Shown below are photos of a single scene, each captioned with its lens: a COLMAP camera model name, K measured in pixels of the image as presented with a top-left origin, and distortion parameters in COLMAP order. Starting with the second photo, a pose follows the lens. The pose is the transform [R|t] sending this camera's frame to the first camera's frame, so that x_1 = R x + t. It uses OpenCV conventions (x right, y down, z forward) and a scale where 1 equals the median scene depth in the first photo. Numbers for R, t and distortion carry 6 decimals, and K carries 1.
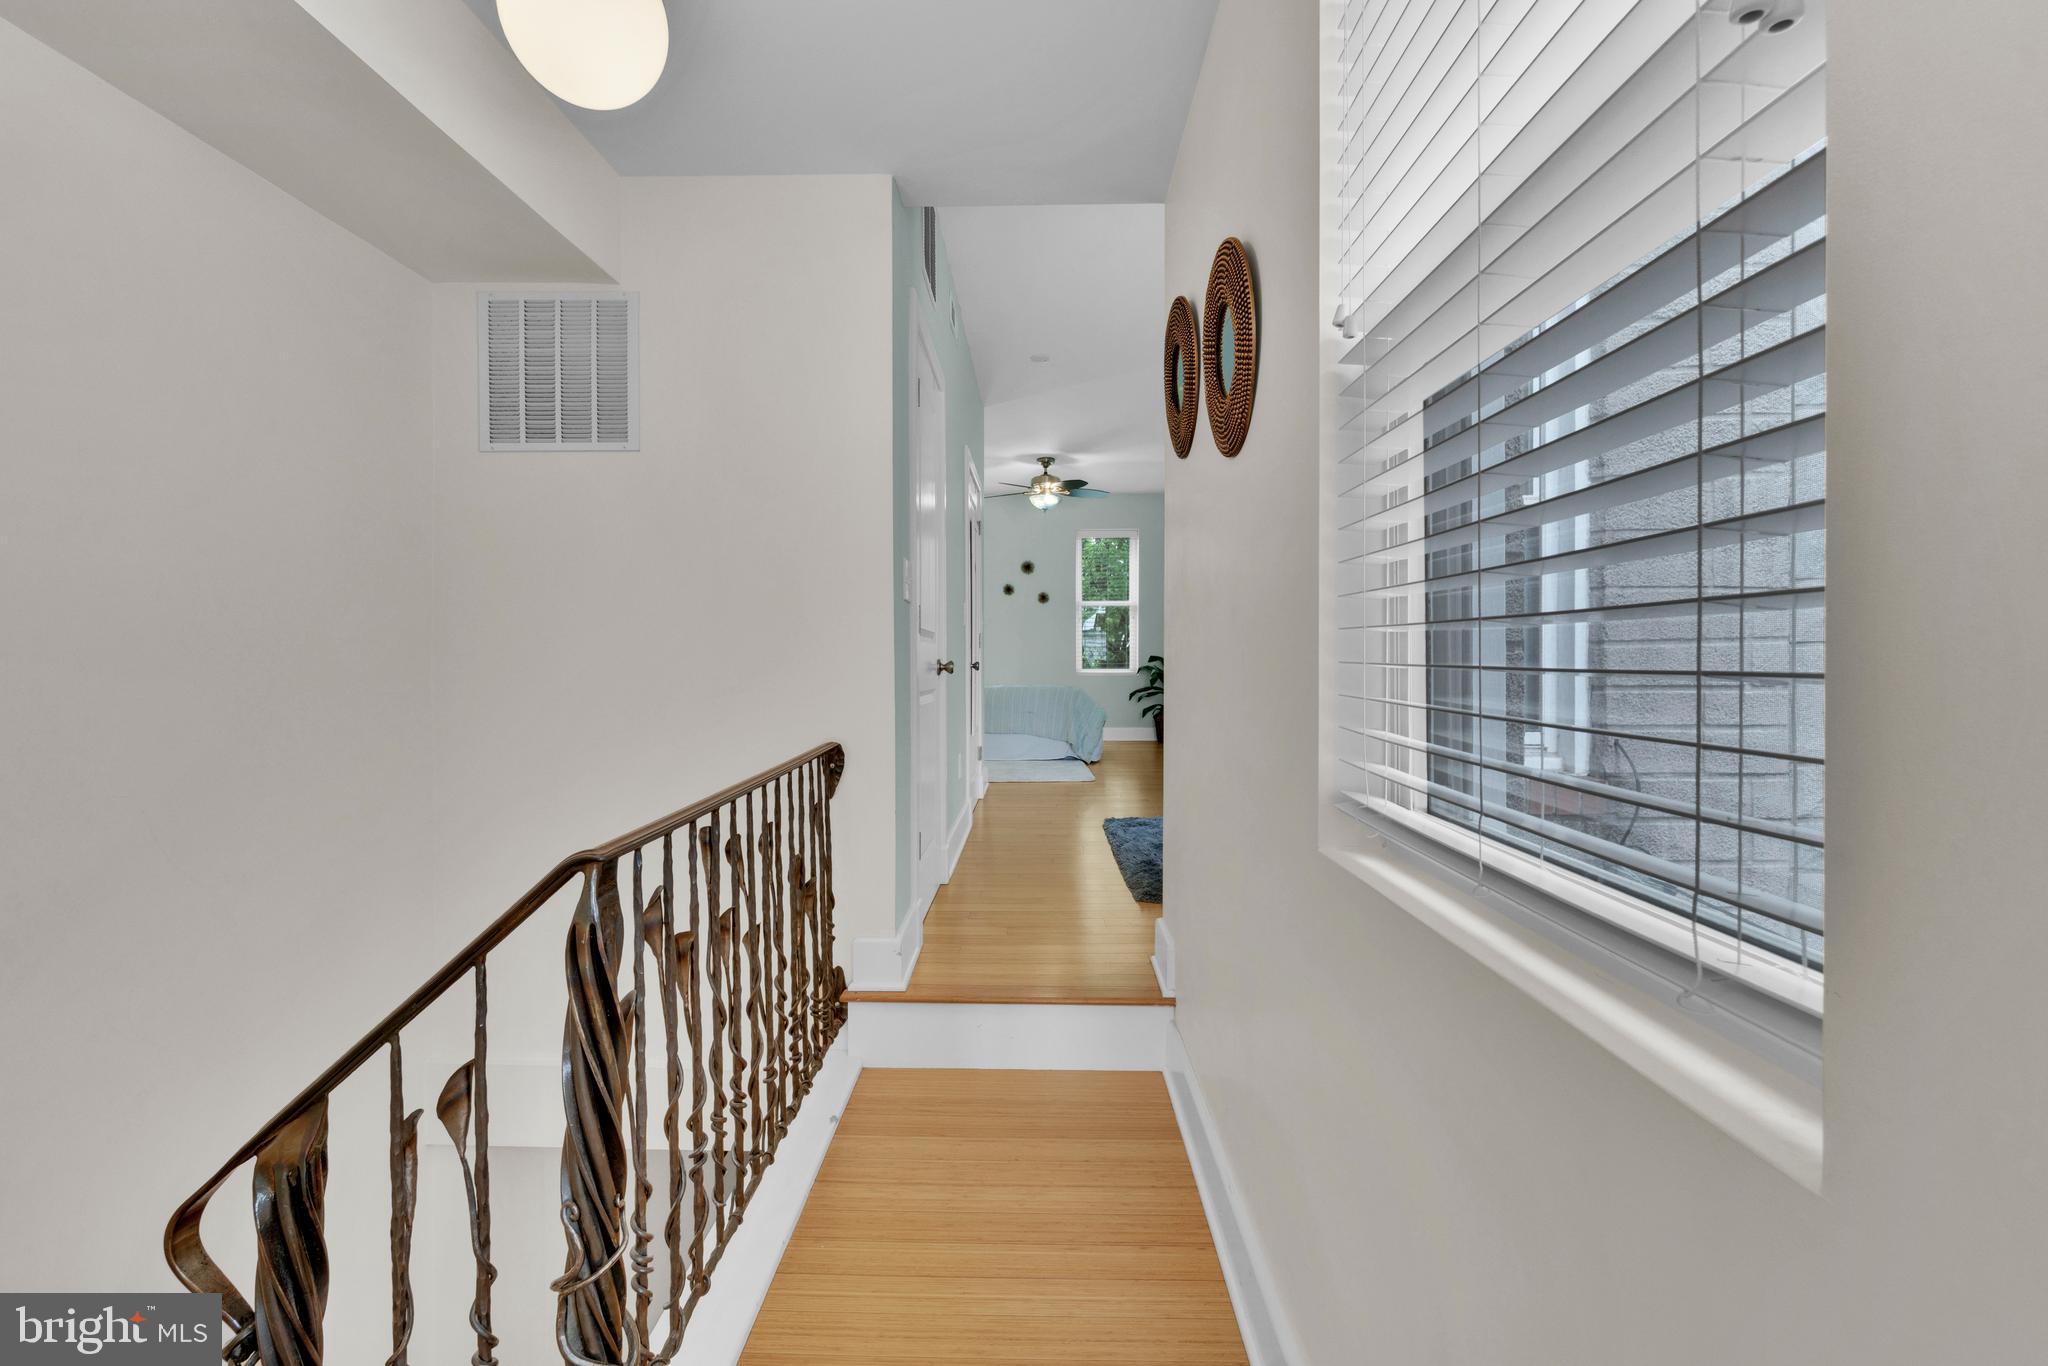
lens RADIAL K [[886.6, 0, 1030.3], [0, 886.6, 673.4], [0, 0, 1]] dist [-0.002728, -0.000117]
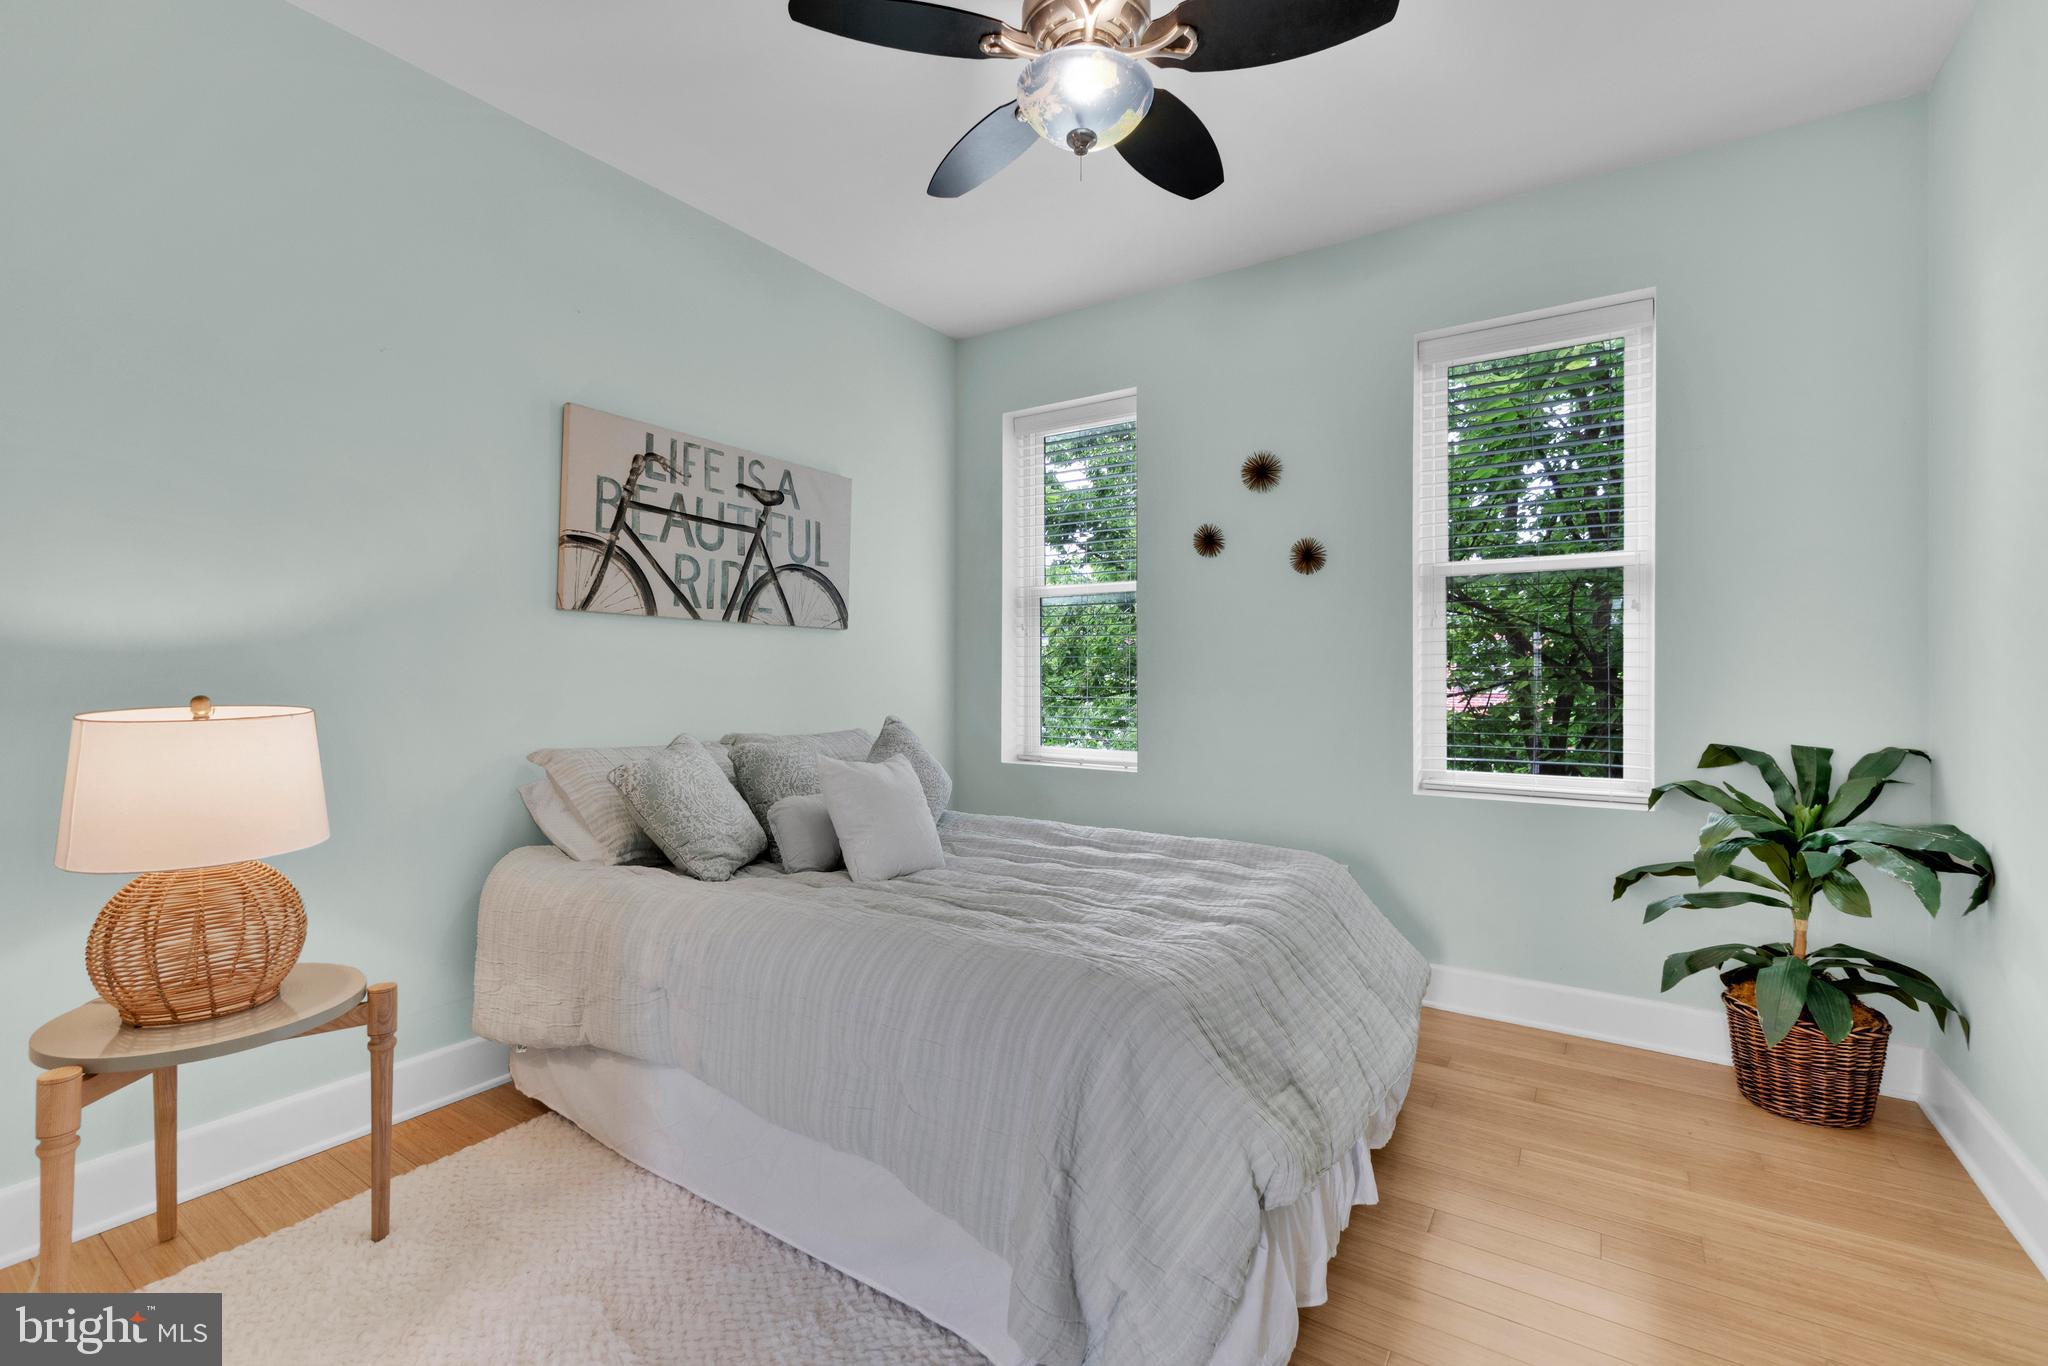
lens RADIAL K [[886.6, 0, 1019.4], [0, 886.6, 676.1], [0, 0, 1]] dist [-0.002728, -0.000117]
pose [[0.841368, 0.001448, -0.540460, 0.123041], [-0.011201, 0.999828, -0.014760, -0.039902], [0.540346, 0.018472, 0.841240, 0.778362]]
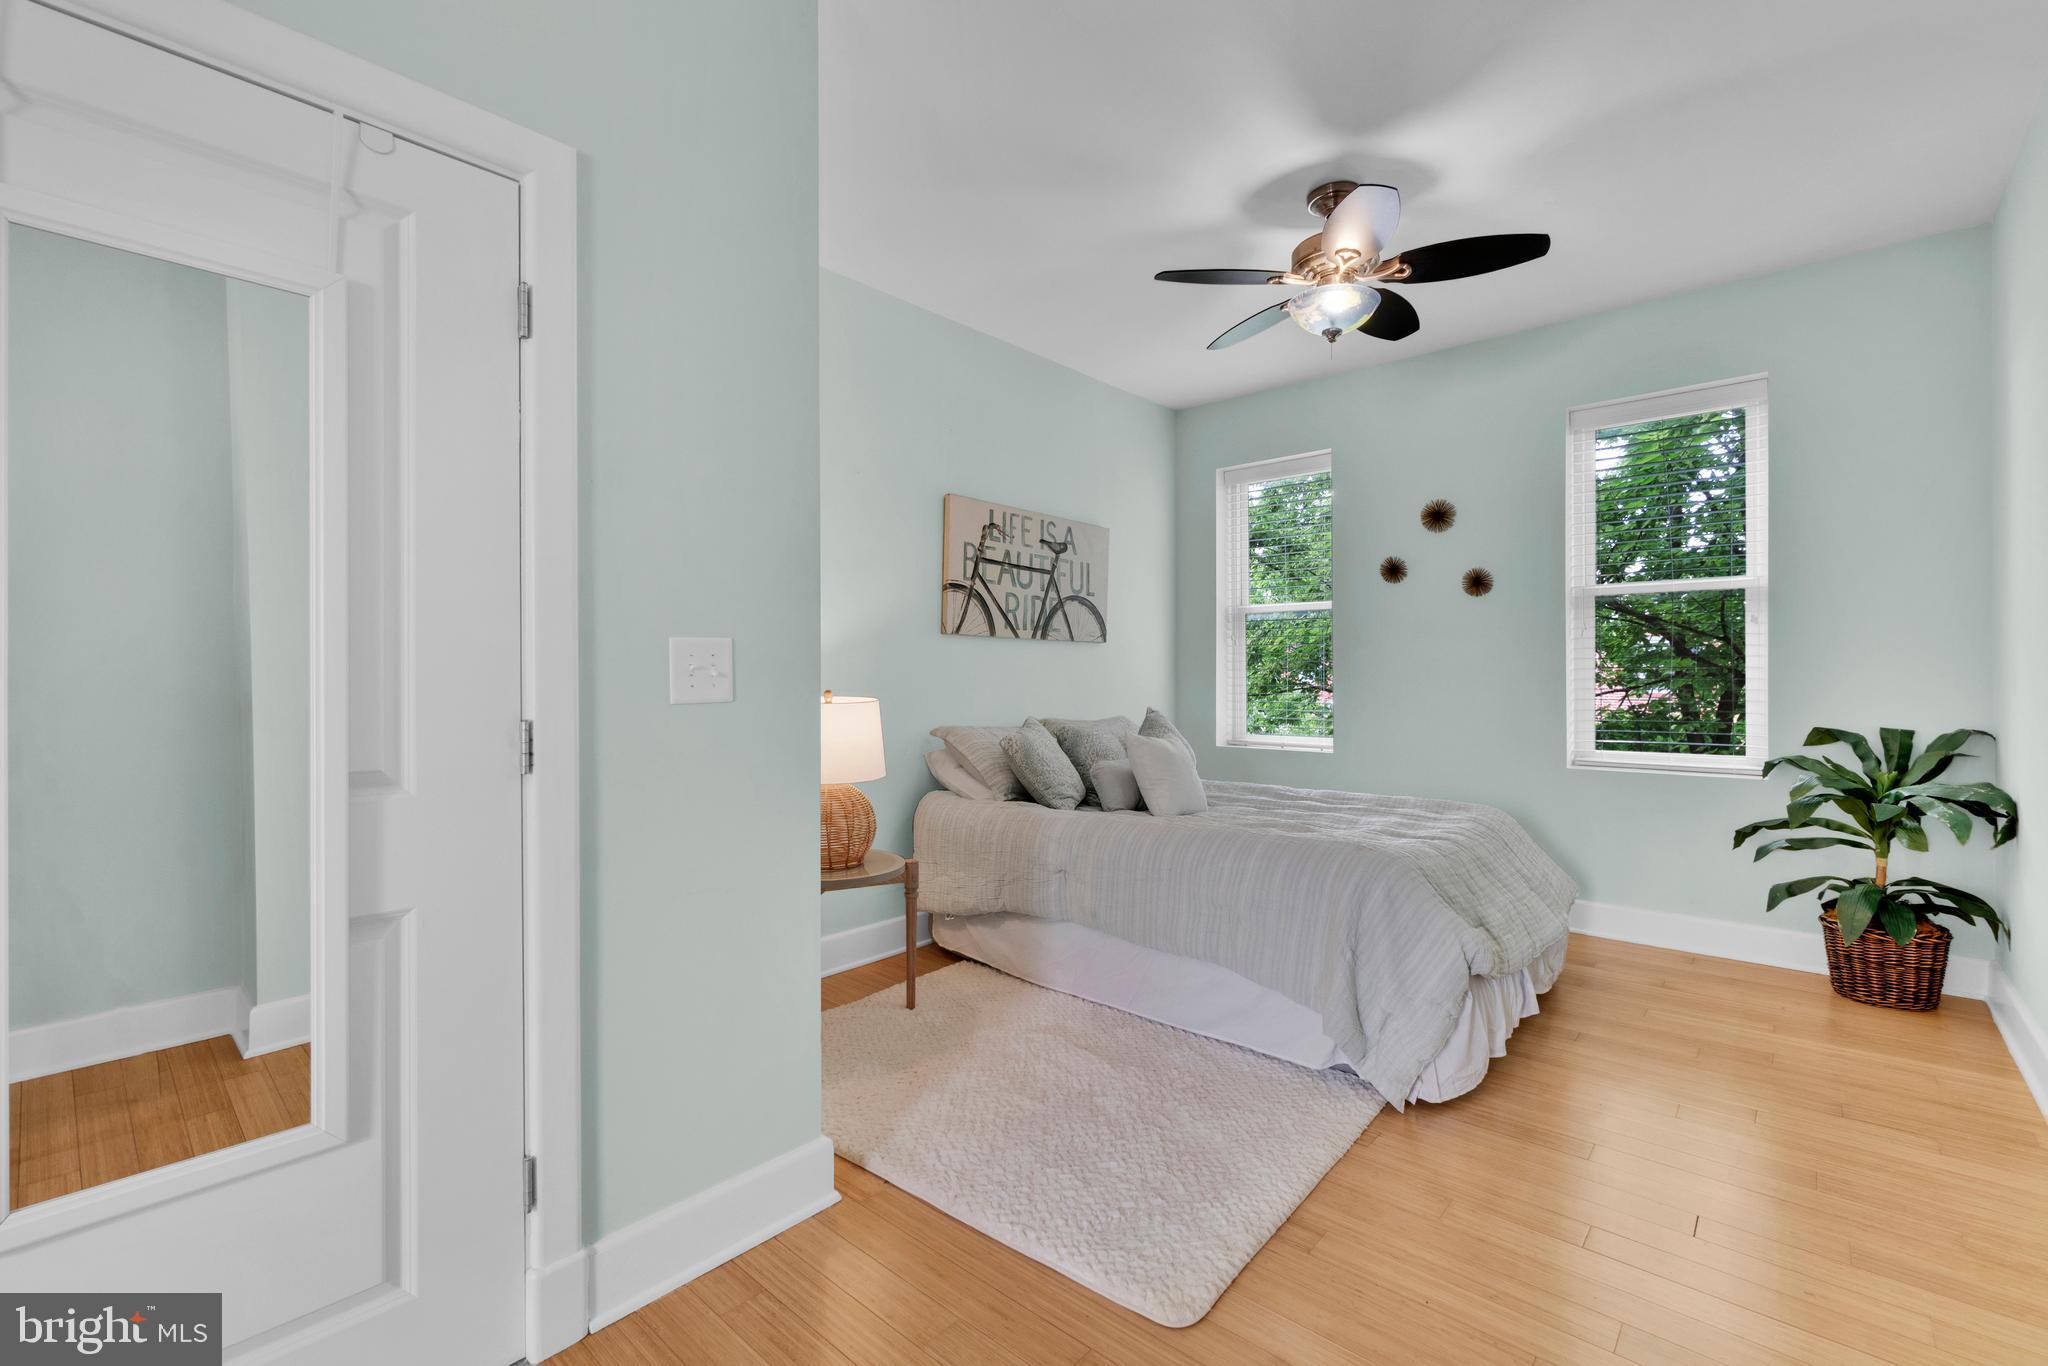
lens RADIAL K [[886.6, 0, 1014.3], [0, 886.6, 679.5], [0, 0, 1]] dist [-0.002728, -0.000117]
pose [[0.752880, -0.001405, -0.658156, 0.150702], [-0.008682, 0.999890, -0.012066, -0.036975], [0.658100, 0.014799, 0.752785, 0.628160]]
